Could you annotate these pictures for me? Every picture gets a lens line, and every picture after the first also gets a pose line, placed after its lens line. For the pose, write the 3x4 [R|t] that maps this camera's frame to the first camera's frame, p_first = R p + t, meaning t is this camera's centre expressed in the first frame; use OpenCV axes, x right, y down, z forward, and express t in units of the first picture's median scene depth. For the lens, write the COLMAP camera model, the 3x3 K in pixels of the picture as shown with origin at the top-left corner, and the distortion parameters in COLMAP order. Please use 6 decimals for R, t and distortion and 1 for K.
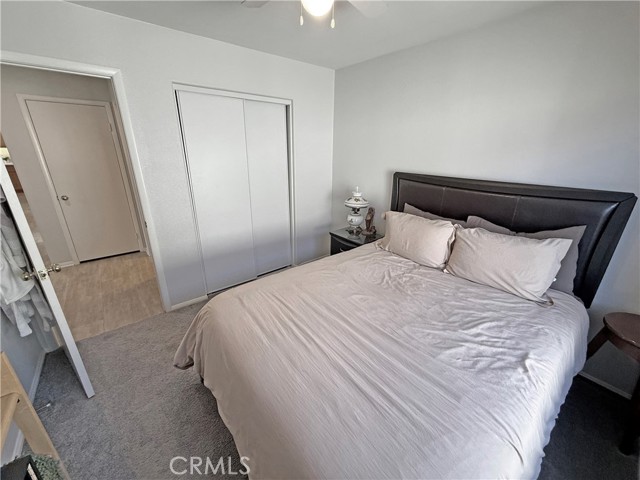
lens RADIAL K [[255.0, 0, 317.6], [0, 255.0, 241.5], [0, 0, 1]] dist [-0.000239, -0.000012]
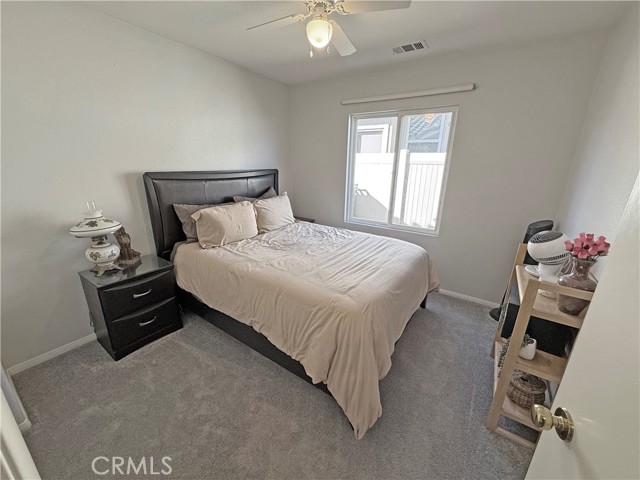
lens RADIAL K [[255.0, 0, 318.5], [0, 255.0, 238.9], [0, 0, 1]] dist [-0.000239, -0.000012]
pose [[-0.288914, -0.293538, 0.911243, -1.145914], [0.309362, 0.872143, 0.379027, -0.380318], [-0.905993, 0.391410, -0.161165, 1.195346]]
